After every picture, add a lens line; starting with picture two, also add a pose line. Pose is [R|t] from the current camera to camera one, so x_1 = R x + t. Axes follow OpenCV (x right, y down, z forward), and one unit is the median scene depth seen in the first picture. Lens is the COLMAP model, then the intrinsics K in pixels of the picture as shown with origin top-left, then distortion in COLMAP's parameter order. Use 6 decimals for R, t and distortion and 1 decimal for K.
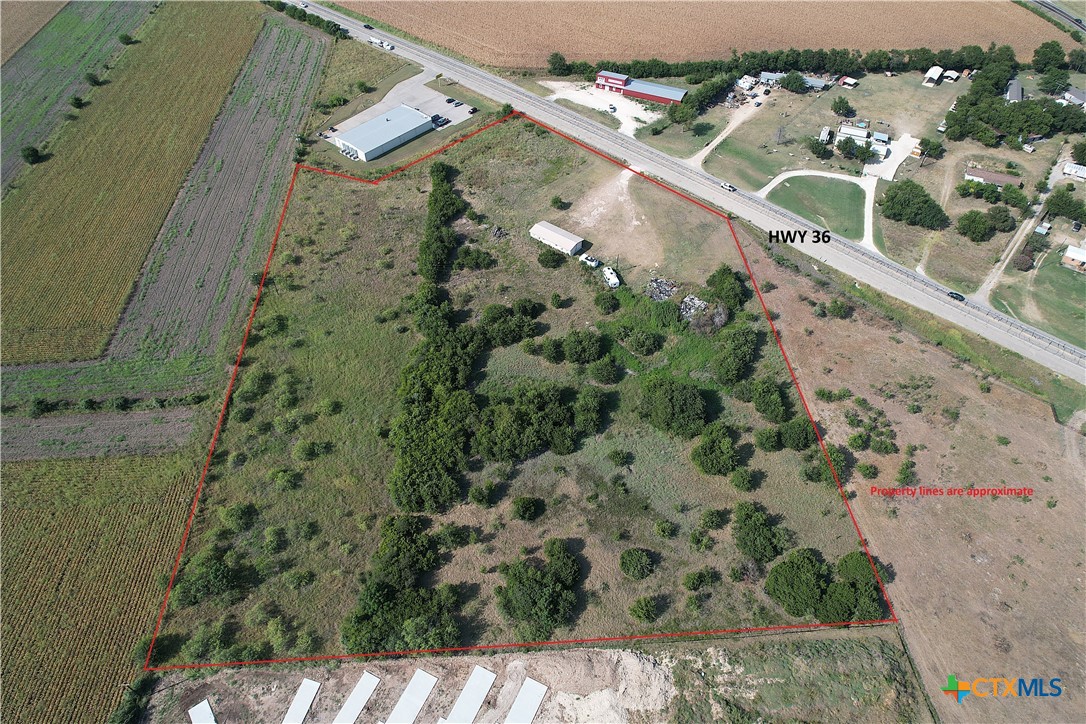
lens RADIAL K [[694.3, 0, 540.8], [0, 694.3, 373.4], [0, 0, 1]] dist [-0.067702, 0.056952]
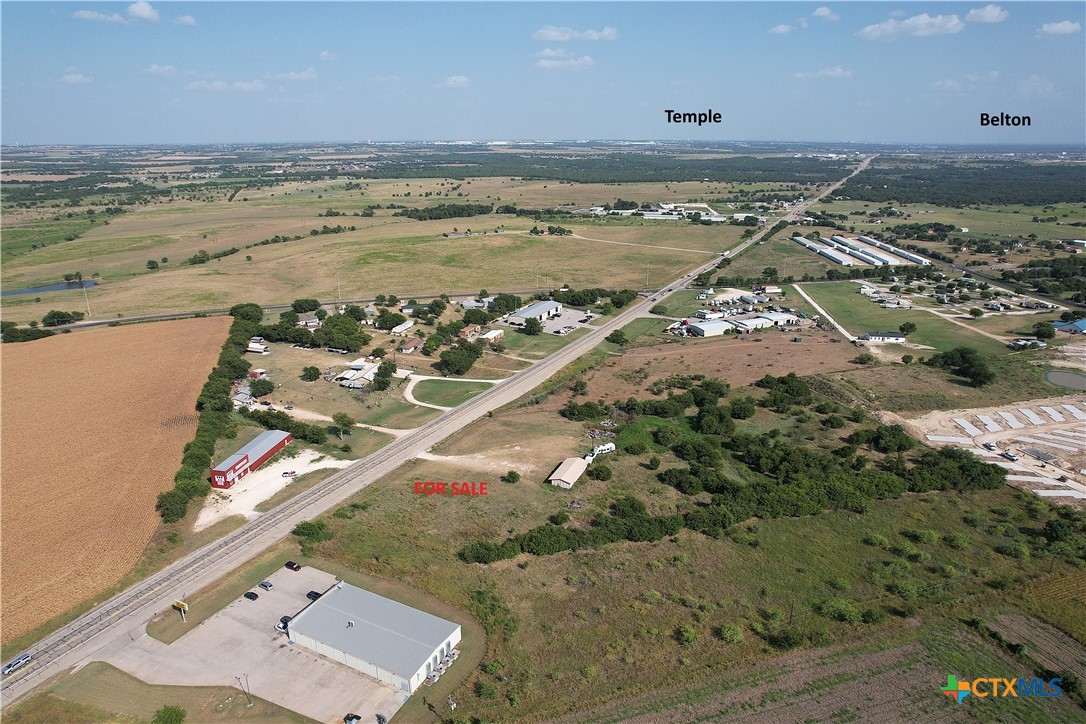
lens RADIAL K [[694.3, 0, 540.8], [0, 694.3, 373.4], [0, 0, 1]] dist [-0.067702, 0.056952]
pose [[-0.245516, -0.323729, 0.913740, -0.866445], [0.724659, 0.564795, 0.394812, -0.725733], [-0.643888, 0.759083, 0.095927, 0.841123]]
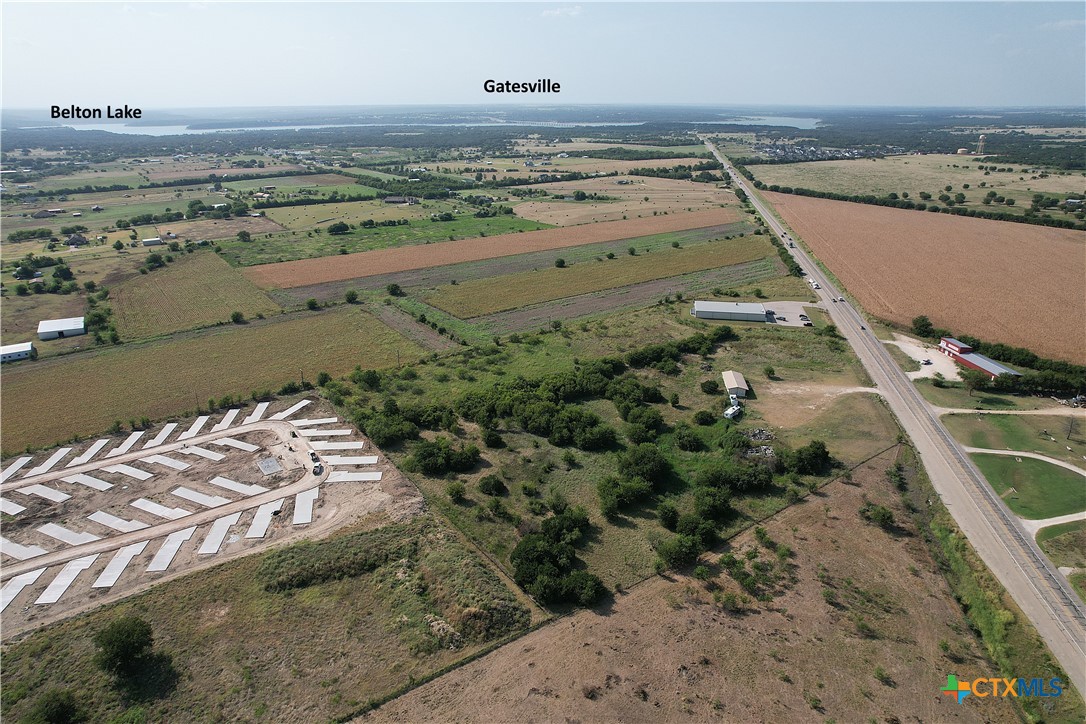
lens RADIAL K [[692.4, 0, 537.5], [0, 692.4, 370.8], [0, 0, 1]] dist [-0.070993, 0.063302]
pose [[0.520342, 0.314532, -0.793923, 0.793081], [-0.636287, 0.762863, -0.114799, 0.139651], [0.569547, 0.564897, 0.597083, 0.100511]]
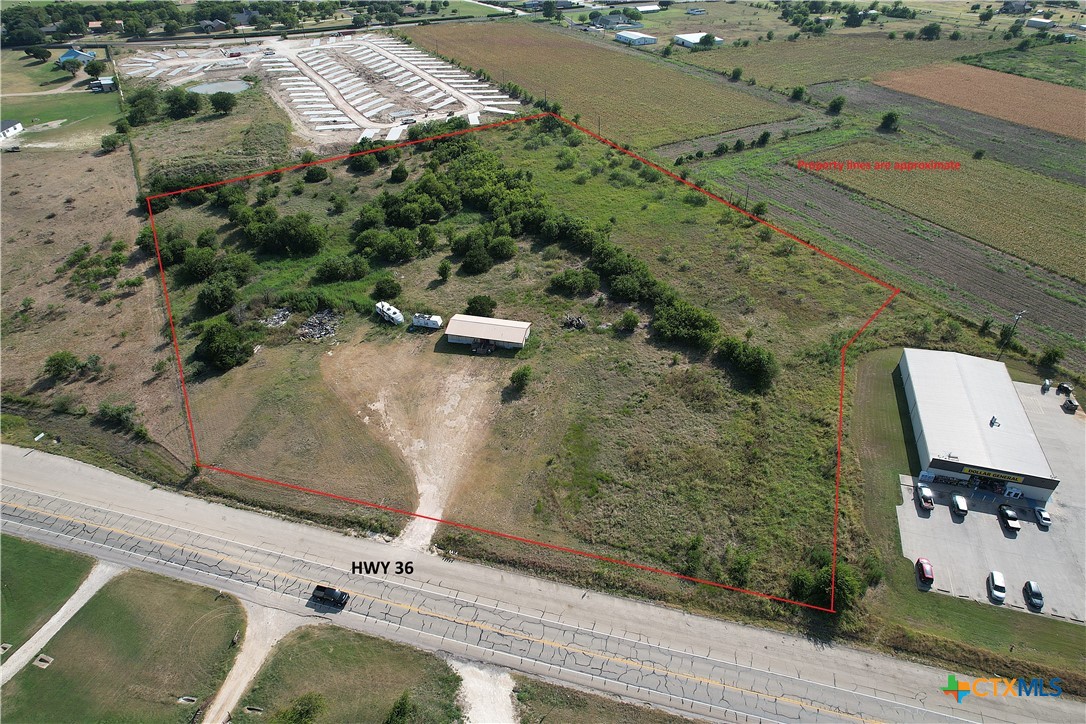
lens RADIAL K [[692.4, 0, 537.5], [0, 692.4, 370.8], [0, 0, 1]] dist [-0.070993, 0.063302]
pose [[-0.906536, 0.253679, -0.337400, 0.215404], [-0.312860, 0.132823, 0.940466, -0.838886], [0.283391, 0.958126, -0.041043, 1.104373]]
